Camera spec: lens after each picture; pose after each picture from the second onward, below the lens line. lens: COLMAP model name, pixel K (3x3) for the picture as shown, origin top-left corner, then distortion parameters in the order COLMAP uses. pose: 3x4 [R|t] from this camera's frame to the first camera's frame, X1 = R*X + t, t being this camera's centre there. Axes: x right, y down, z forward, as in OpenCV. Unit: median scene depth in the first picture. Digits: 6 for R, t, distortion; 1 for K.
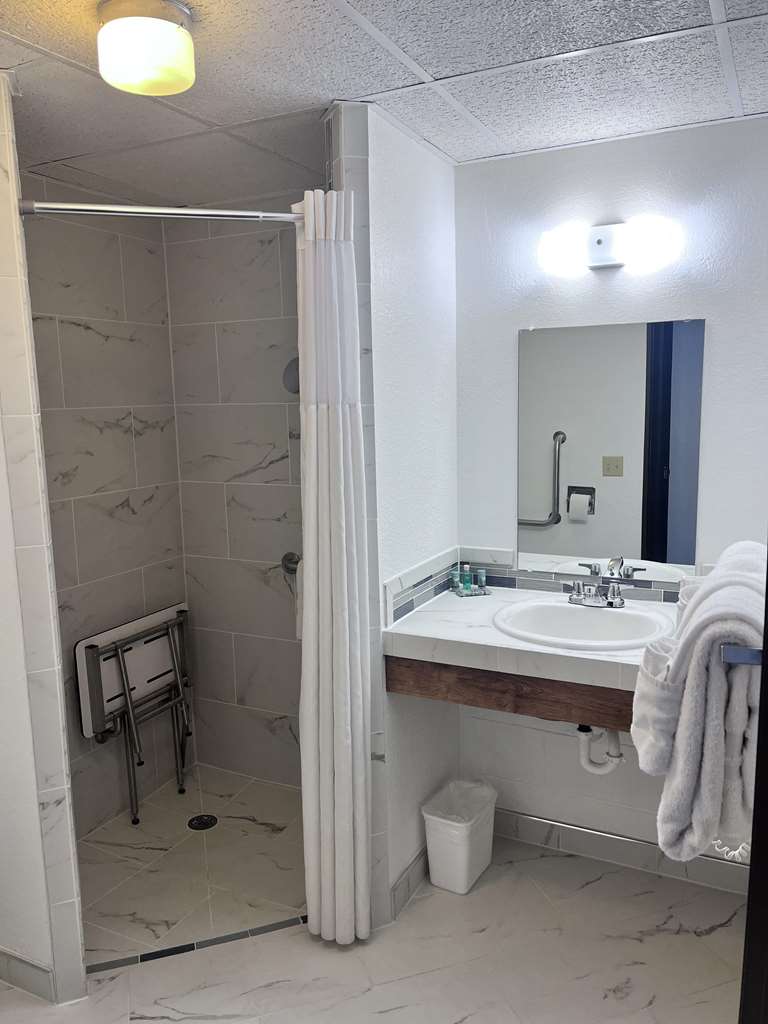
lens RADIAL K [[767.6, 0, 385.1], [0, 767.6, 513.7], [0, 0, 1]] dist [0.010511, -0.019385]
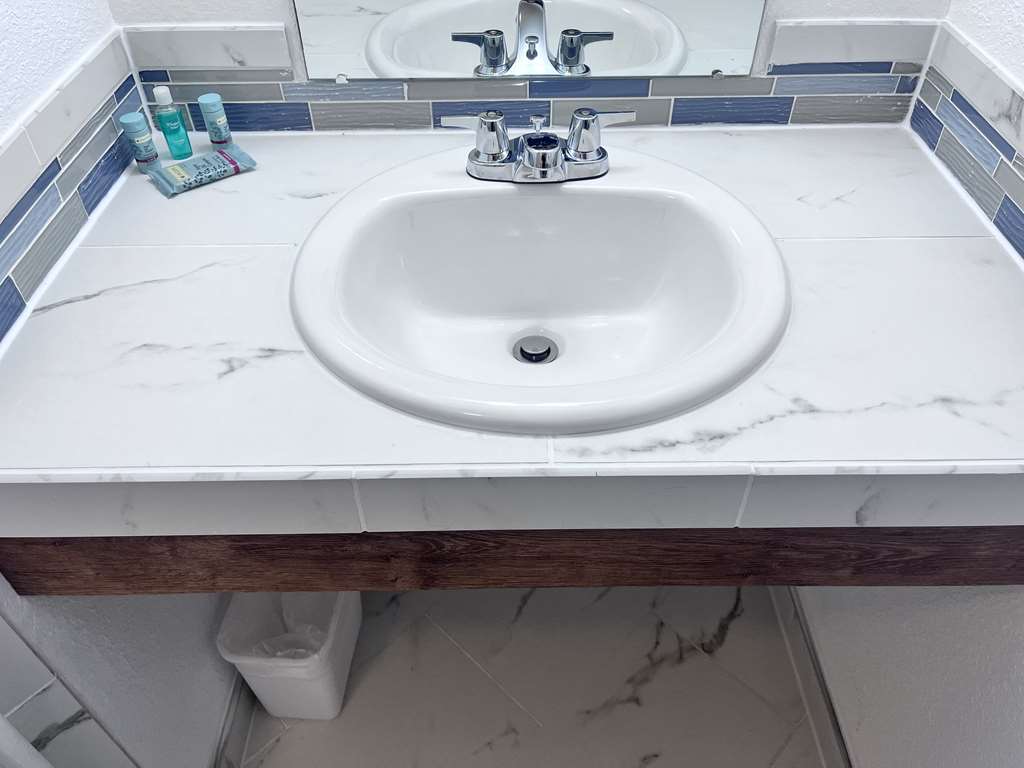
lens RADIAL K [[767.6, 0, 499.4], [0, 767.6, 364.6], [0, 0, 1]] dist [0.010511, -0.019385]
pose [[0.890948, -0.297272, 0.343280, 0.091634], [0.053246, 0.819122, 0.571143, -0.022991], [-0.450973, -0.490580, 0.745623, 0.647879]]
